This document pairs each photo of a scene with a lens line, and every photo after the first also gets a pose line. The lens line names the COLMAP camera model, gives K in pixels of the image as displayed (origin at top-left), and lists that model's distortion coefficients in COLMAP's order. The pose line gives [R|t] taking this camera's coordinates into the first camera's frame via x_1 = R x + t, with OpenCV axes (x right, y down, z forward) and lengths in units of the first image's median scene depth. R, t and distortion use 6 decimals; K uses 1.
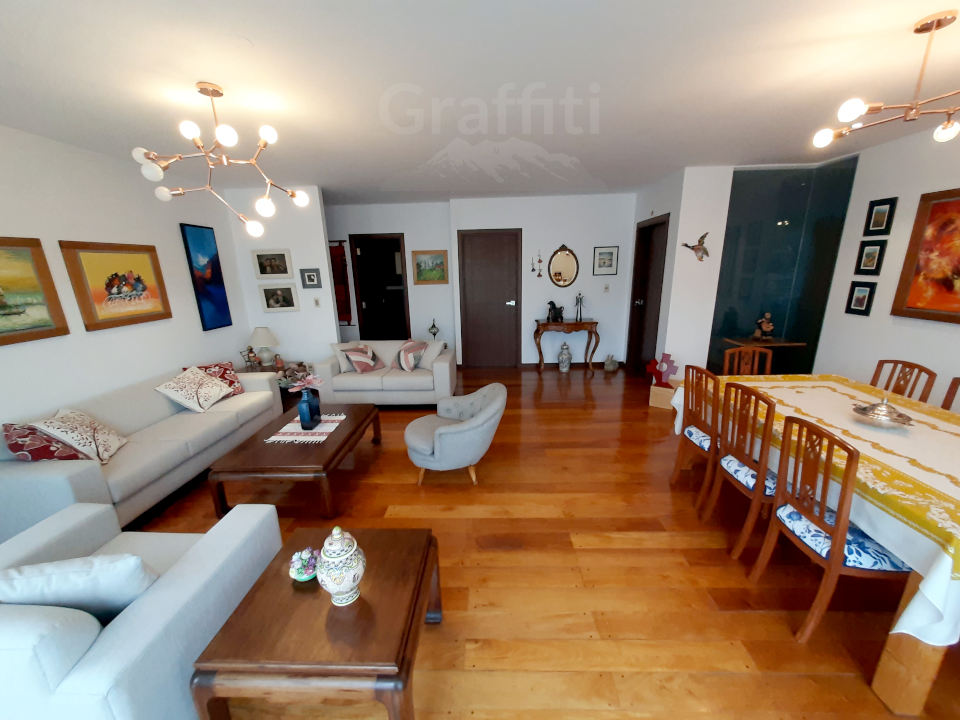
lens RADIAL K [[378.8, 0, 481.1], [0, 378.8, 371.4], [0, 0, 1]] dist [-0.008110, 0.002145]
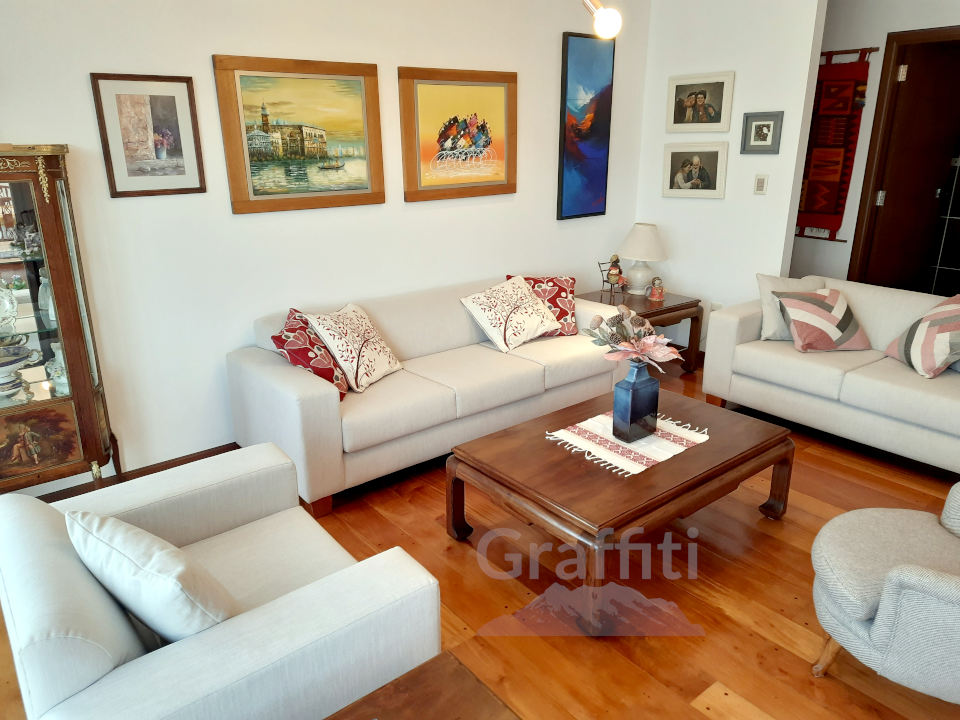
lens RADIAL K [[683.5, 0, 482.5], [0, 683.5, 363.5], [0, 0, 1]] dist [0.063851, -0.053584]
pose [[0.647043, 0.259375, -0.716980, 0.043960], [-0.207779, 0.964752, 0.161497, -0.049500], [0.733596, 0.044478, 0.678128, 0.239819]]
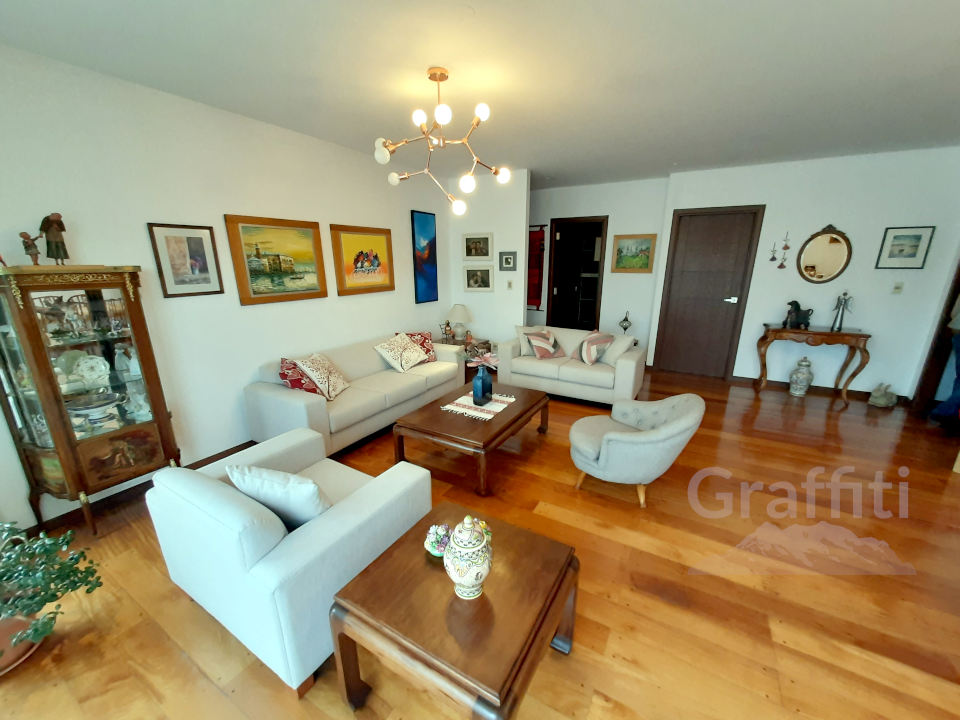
lens RADIAL K [[378.8, 0, 479.6], [0, 378.8, 373.8], [0, 0, 1]] dist [-0.008110, 0.002145]
pose [[0.875117, 0.158382, -0.457258, 0.004376], [-0.144551, 0.987338, 0.065341, 0.001316], [0.461817, 0.008916, 0.886931, 0.079957]]
